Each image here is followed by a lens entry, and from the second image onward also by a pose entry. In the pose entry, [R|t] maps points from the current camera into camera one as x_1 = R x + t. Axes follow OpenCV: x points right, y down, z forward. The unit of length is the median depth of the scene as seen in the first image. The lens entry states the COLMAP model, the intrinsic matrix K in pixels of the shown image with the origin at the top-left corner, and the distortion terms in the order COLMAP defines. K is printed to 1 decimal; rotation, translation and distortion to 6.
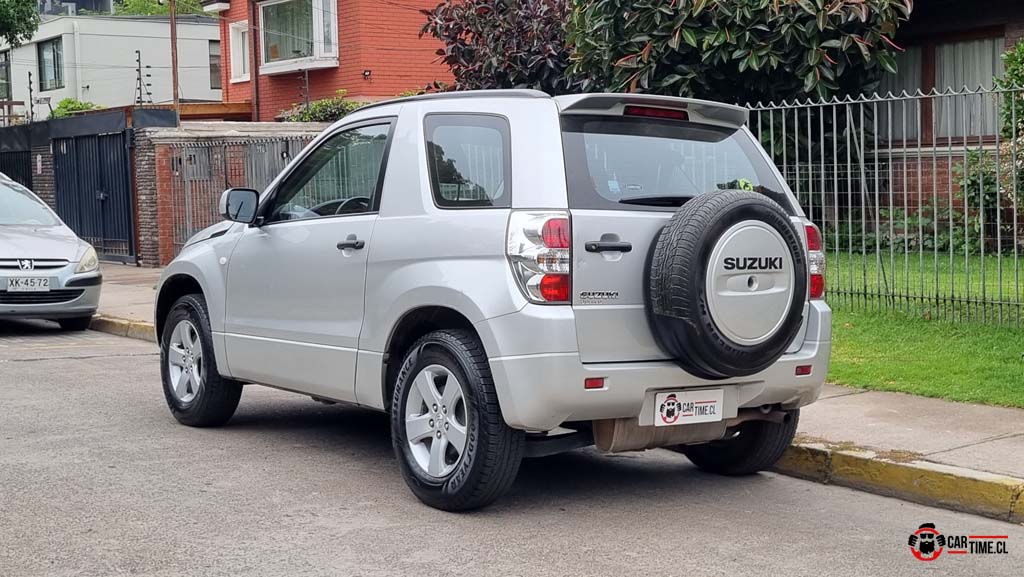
lens RADIAL K [[1397.6, 0, 517.9], [0, 1397.6, 285.3], [0, 0, 1]] dist [0.029429, 0.040663]
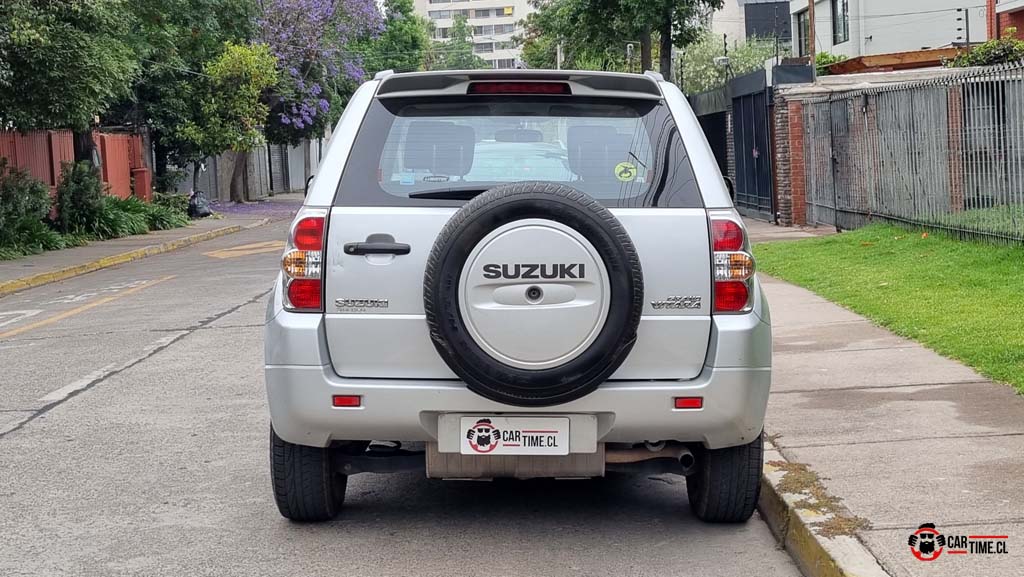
lens RADIAL K [[1397.6, 0, 517.9], [0, 1397.6, 285.3], [0, 0, 1]] dist [0.029429, 0.040663]
pose [[0.797436, 0.035567, -0.602354, 0.642717], [-0.011410, 0.998972, 0.043880, -0.042360], [0.603295, -0.028119, 0.797022, 0.330403]]
